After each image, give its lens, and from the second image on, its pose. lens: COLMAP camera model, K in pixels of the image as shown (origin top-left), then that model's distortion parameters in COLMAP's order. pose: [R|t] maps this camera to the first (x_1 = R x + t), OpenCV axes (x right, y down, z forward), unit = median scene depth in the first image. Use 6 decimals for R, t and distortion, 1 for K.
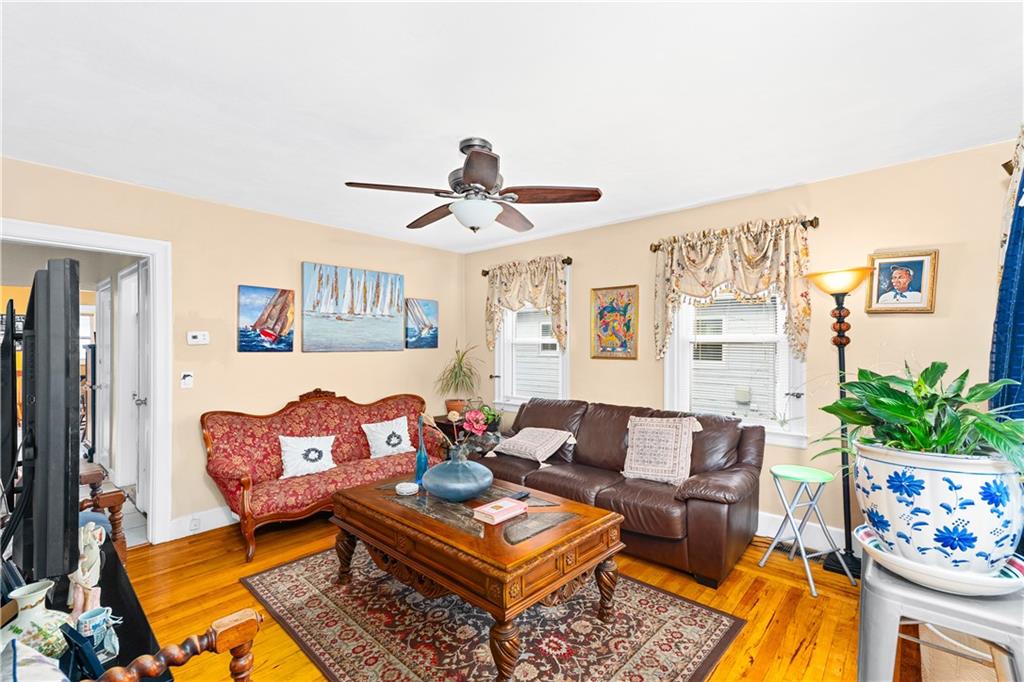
lens RADIAL K [[453.9, 0, 509.1], [0, 453.9, 338.1], [0, 0, 1]] dist [0.001990, 0.000147]
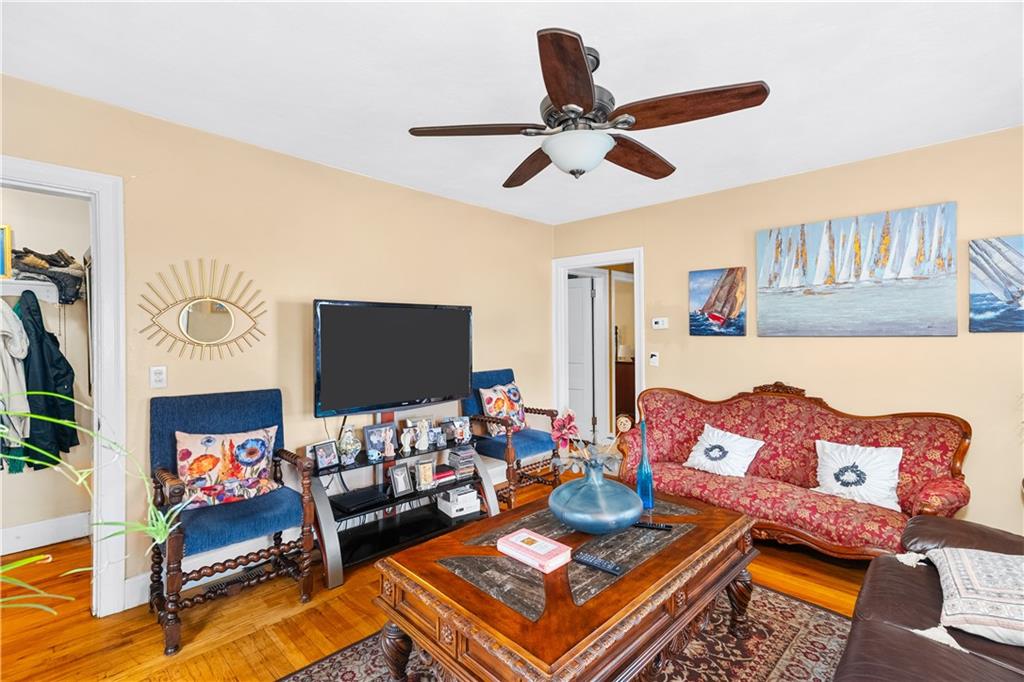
lens RADIAL K [[453.9, 0, 509.1], [0, 453.9, 338.1], [0, 0, 1]] dist [0.001990, 0.000147]
pose [[-0.052373, 0.011524, -0.998561, 0.421469], [0.020031, 0.999744, 0.010487, 0.014892], [0.998427, -0.019453, -0.052591, 0.580930]]
